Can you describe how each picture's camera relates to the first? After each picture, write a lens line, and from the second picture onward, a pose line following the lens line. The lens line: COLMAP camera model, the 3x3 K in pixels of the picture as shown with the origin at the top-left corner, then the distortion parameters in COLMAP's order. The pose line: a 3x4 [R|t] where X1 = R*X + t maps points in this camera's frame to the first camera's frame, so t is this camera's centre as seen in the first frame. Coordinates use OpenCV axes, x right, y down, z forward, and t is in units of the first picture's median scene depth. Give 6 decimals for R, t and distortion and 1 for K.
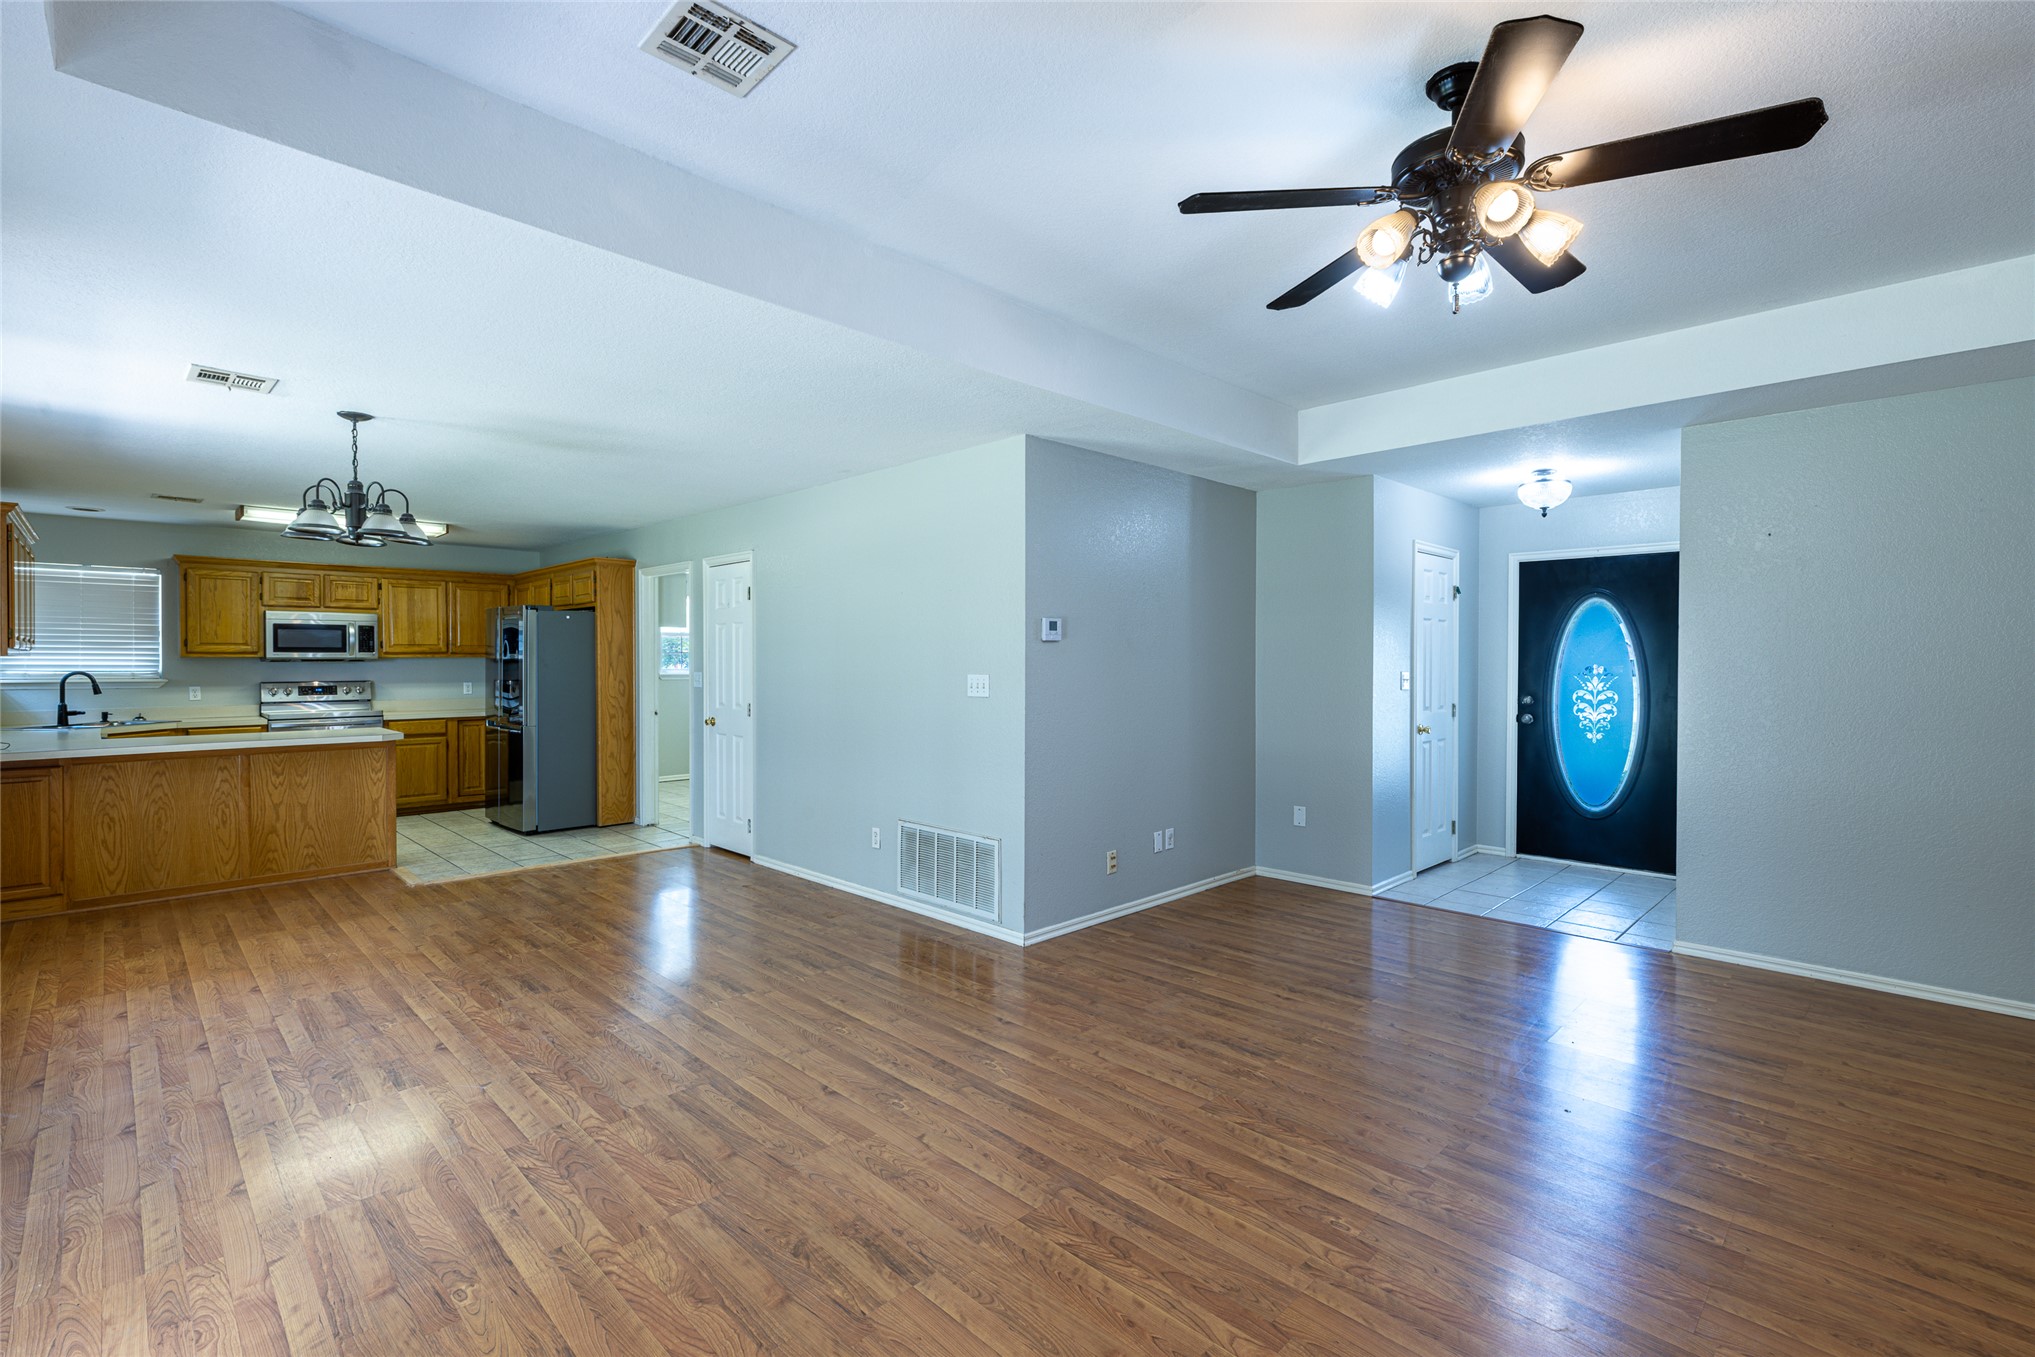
lens RADIAL K [[908.6, 0, 1018.7], [0, 908.6, 672.7], [0, 0, 1]] dist [0.005619, -0.000863]
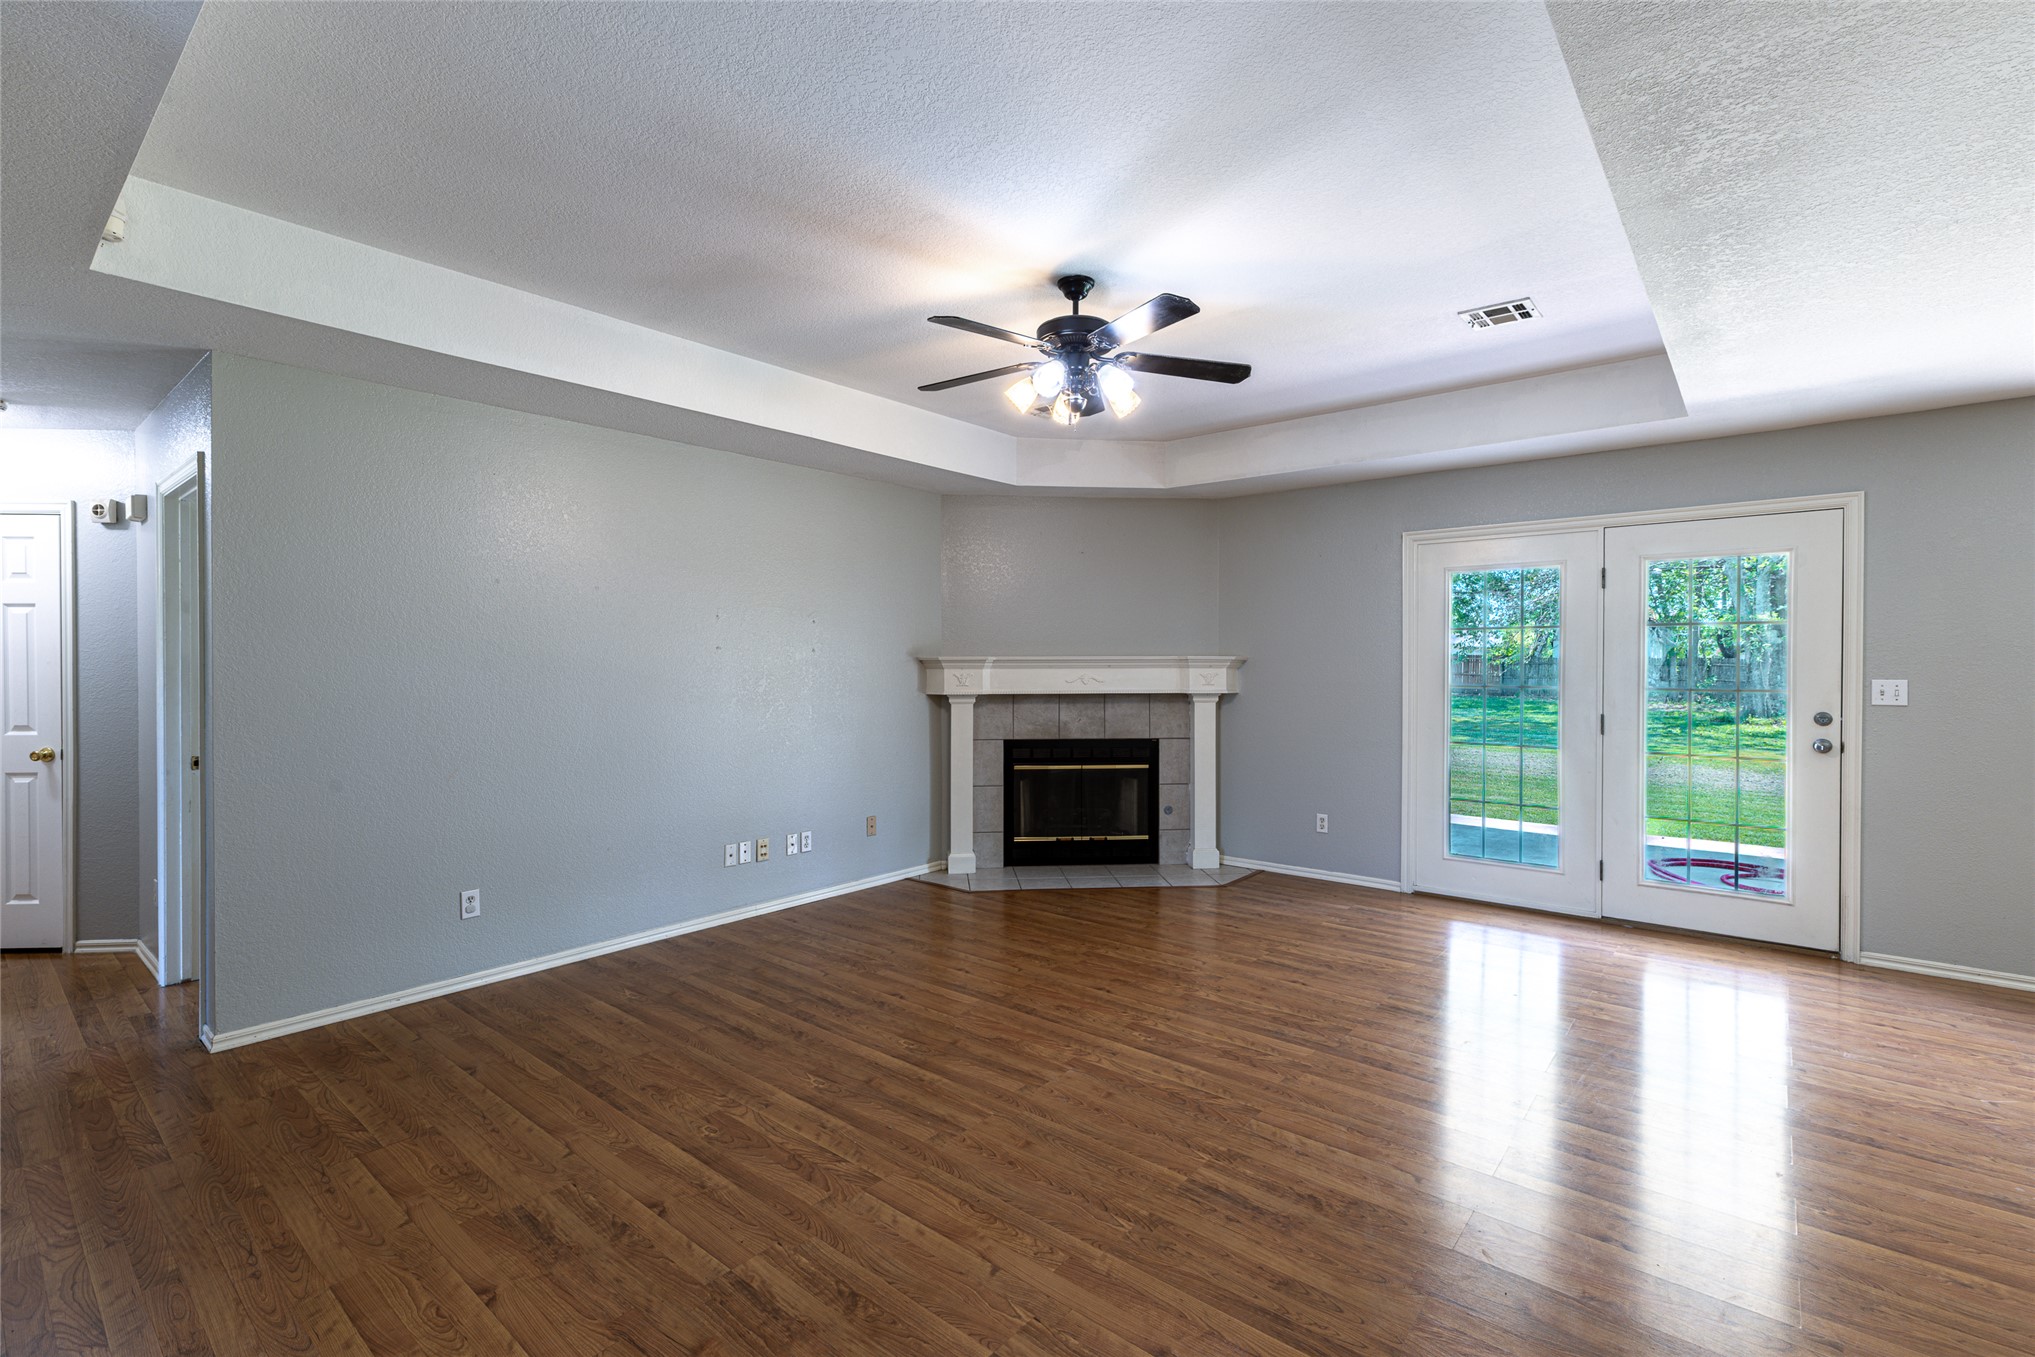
lens RADIAL K [[908.6, 0, 1019.1], [0, 908.6, 664.3], [0, 0, 1]] dist [0.005619, -0.000863]
pose [[-0.995725, -0.001024, -0.092364, 0.235990], [-0.002351, 0.999896, 0.014255, -0.009291], [0.092340, 0.014412, -0.995623, 0.833818]]
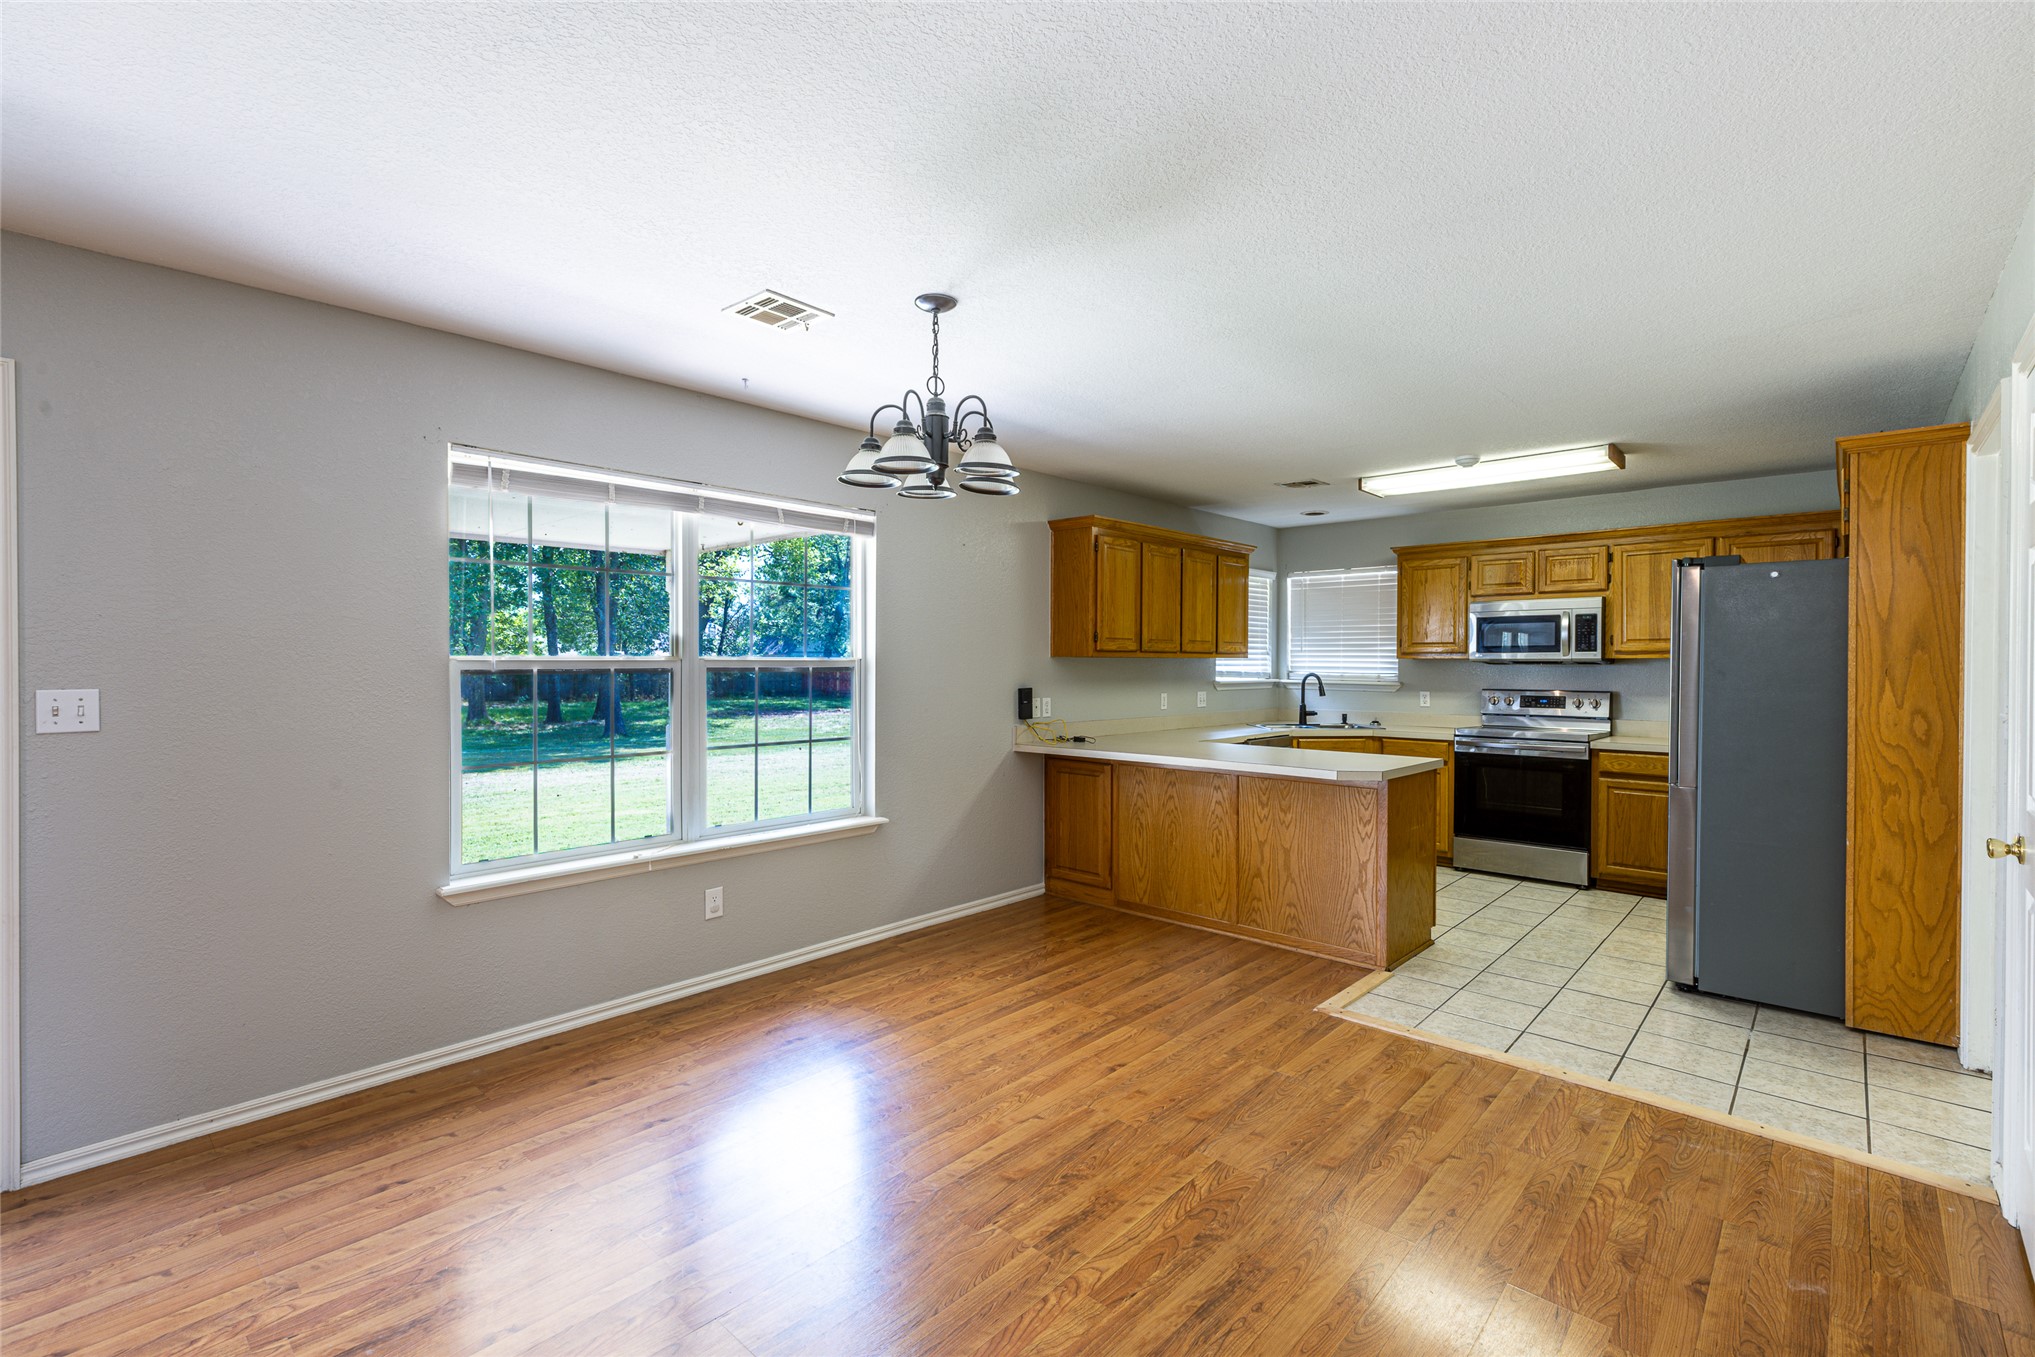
lens RADIAL K [[908.6, 0, 1015.1], [0, 908.6, 672.8], [0, 0, 1]] dist [0.005619, -0.000863]
pose [[0.044186, 0.012590, -0.998944, -0.025407], [-0.015642, 0.999807, 0.011909, -0.008687], [0.998901, 0.015099, 0.044375, 0.636726]]
